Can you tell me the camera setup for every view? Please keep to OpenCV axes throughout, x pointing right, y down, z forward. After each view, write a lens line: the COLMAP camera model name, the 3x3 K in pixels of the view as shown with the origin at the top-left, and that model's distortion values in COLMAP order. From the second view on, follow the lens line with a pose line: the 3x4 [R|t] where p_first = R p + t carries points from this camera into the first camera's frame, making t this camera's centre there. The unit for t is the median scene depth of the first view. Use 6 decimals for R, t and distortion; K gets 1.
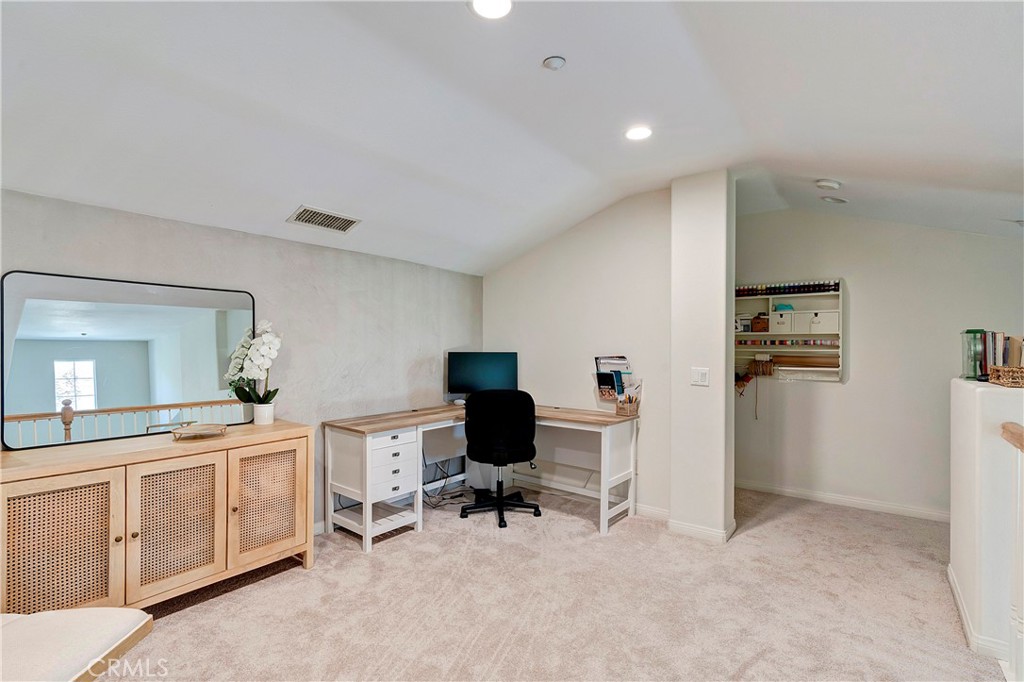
lens RADIAL K [[462.6, 0, 510.4], [0, 462.6, 347.8], [0, 0, 1]] dist [-0.004770, 0.000336]
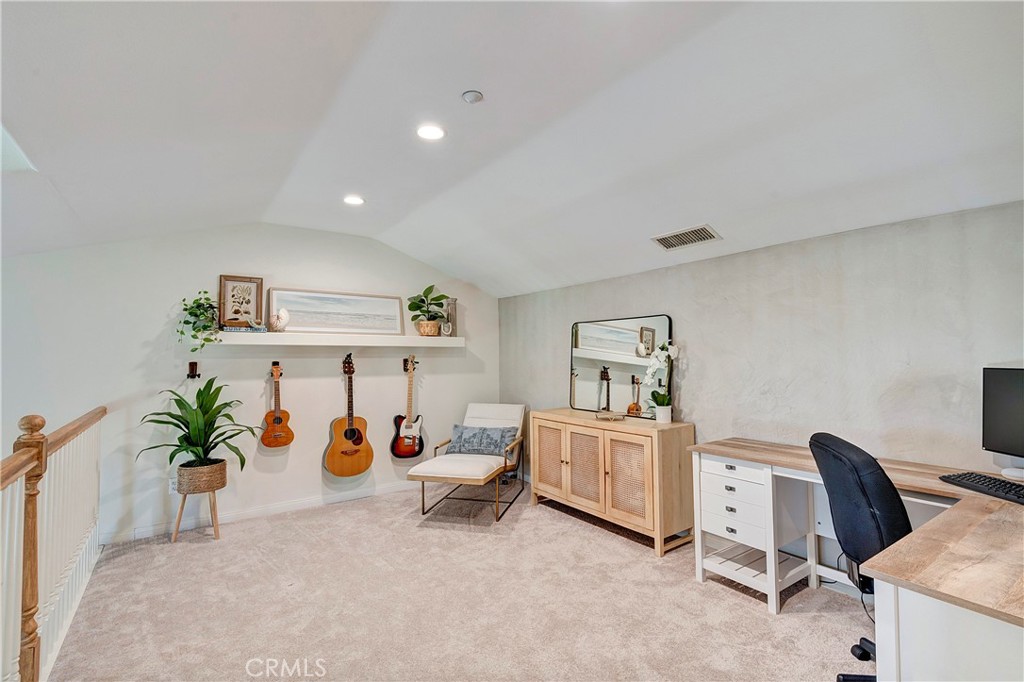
lens RADIAL K [[462.6, 0, 507.7], [0, 462.6, 338.5], [0, 0, 1]] dist [-0.004770, 0.000336]
pose [[-0.285429, -0.042126, -0.957474, 0.733714], [0.001226, 0.999017, -0.044320, -0.002198], [0.958399, -0.013824, -0.285096, 0.936743]]
